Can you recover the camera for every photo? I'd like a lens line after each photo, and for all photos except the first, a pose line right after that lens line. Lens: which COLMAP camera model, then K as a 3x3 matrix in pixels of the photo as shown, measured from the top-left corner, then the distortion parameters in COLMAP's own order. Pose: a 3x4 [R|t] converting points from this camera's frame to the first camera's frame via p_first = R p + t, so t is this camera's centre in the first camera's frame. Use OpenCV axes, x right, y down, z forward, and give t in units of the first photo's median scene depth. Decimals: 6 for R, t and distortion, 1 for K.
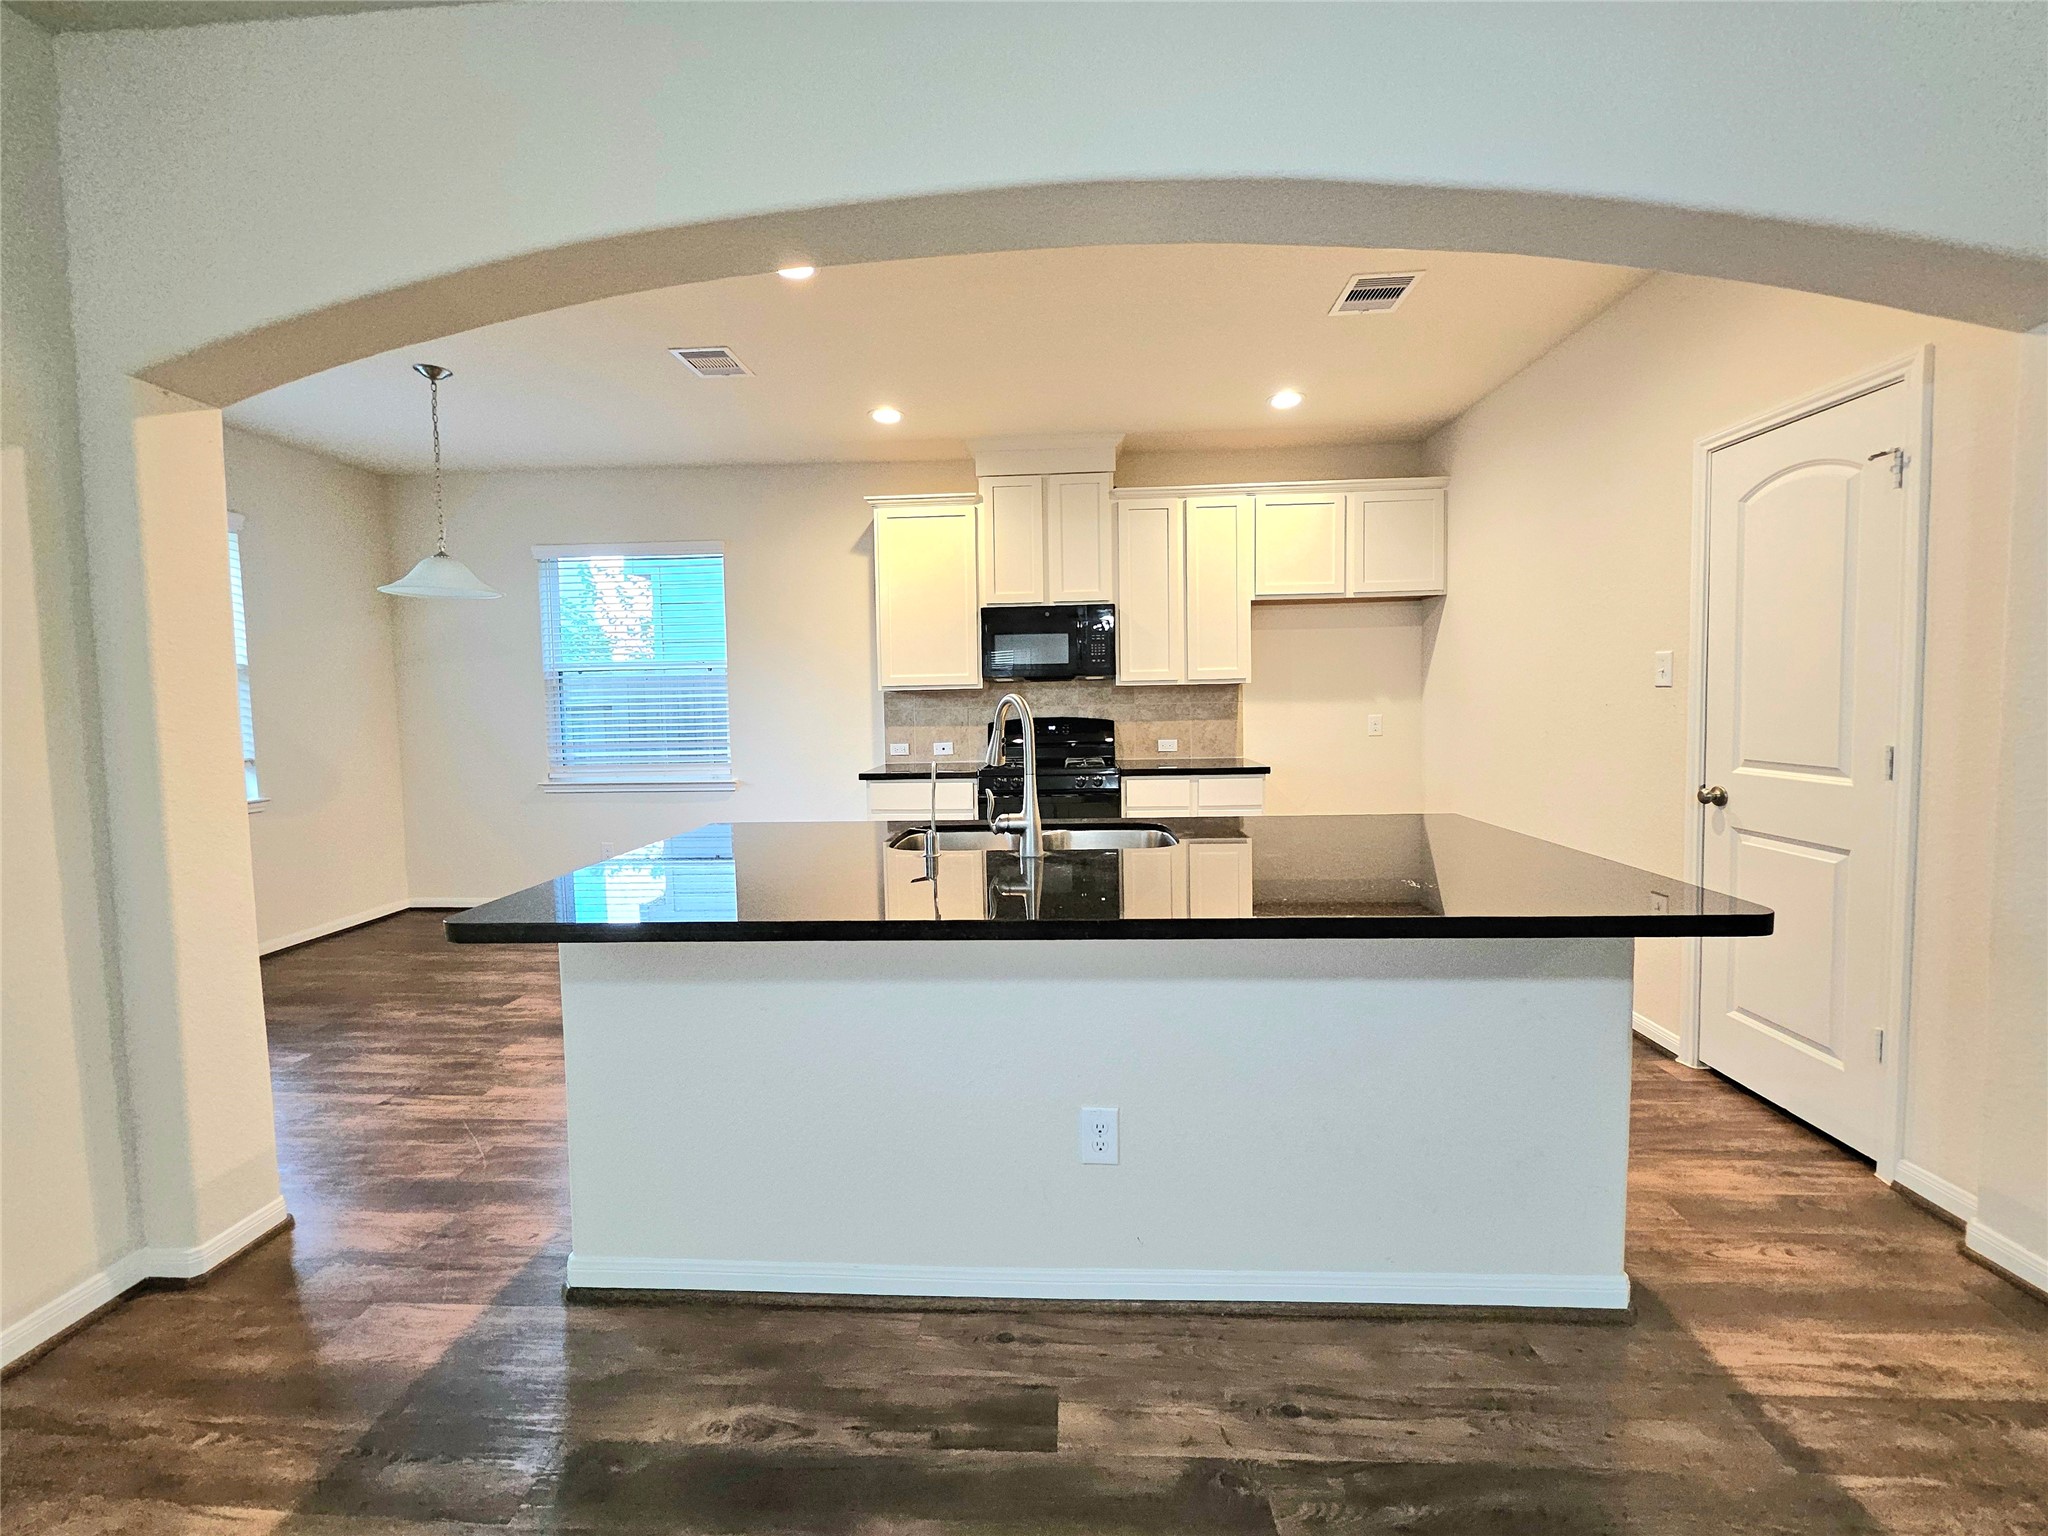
lens RADIAL K [[801.2, 0, 1020.9], [0, 801.2, 742.3], [0, 0, 1]] dist [0.000097, -0.000564]
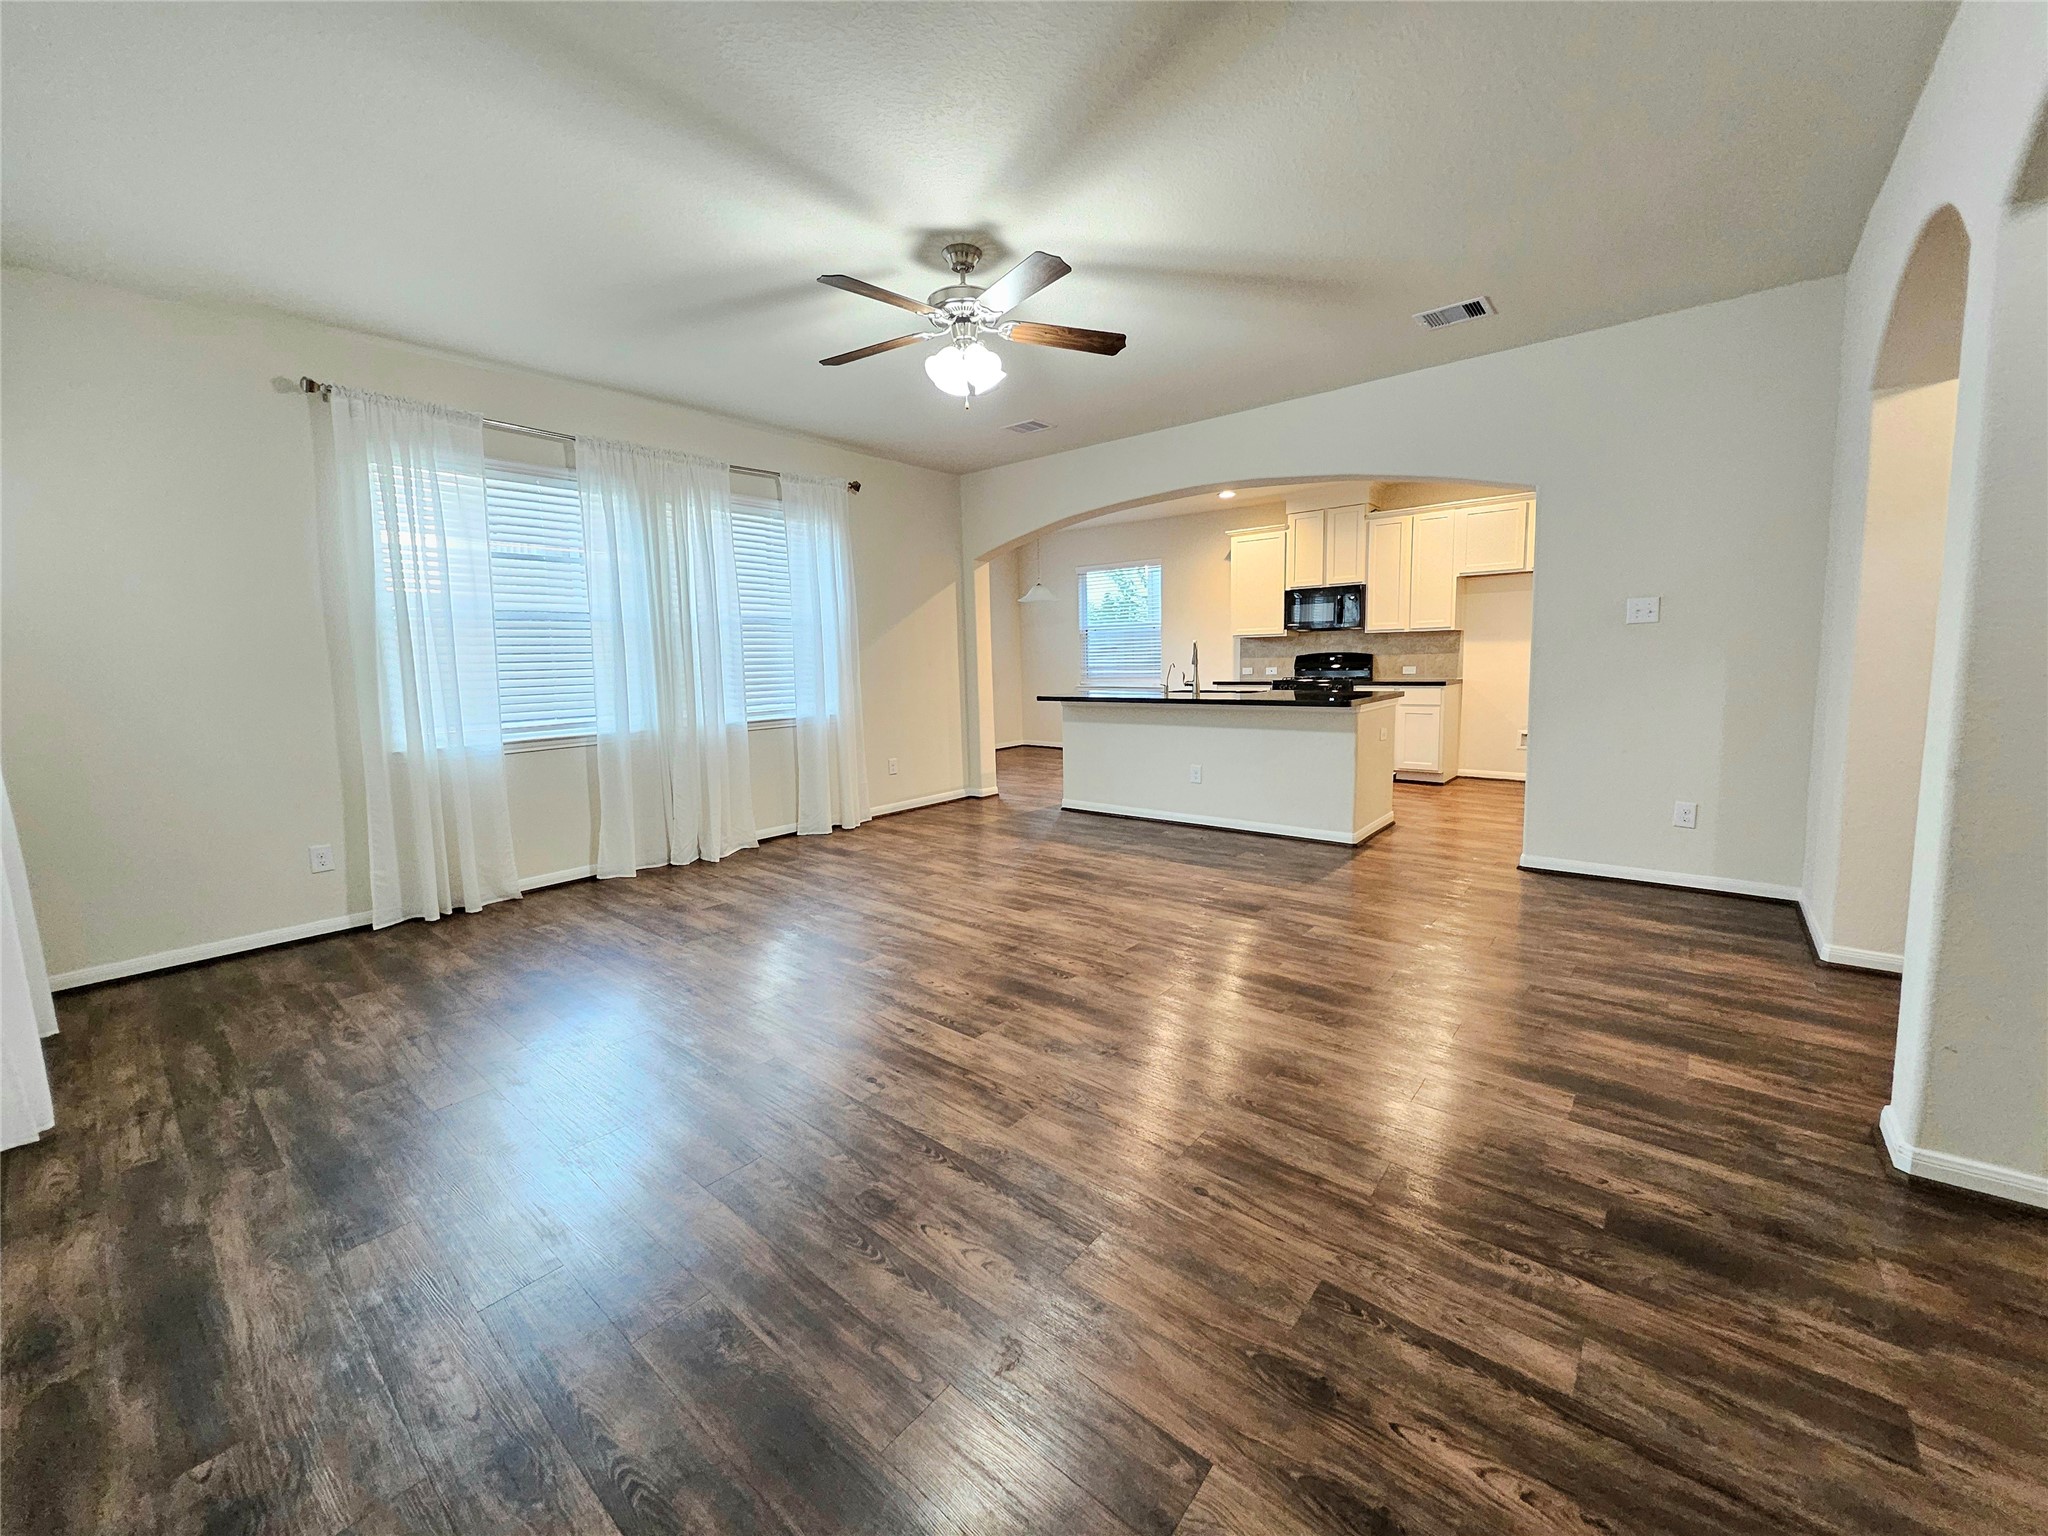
lens RADIAL K [[801.2, 0, 1020.9], [0, 801.2, 742.3], [0, 0, 1]] dist [0.000097, -0.000564]
pose [[0.798123, 0.065005, -0.598978, 0.557189], [-0.025335, 0.996904, 0.074432, 0.050312], [0.601962, -0.044231, 0.797299, -0.767607]]
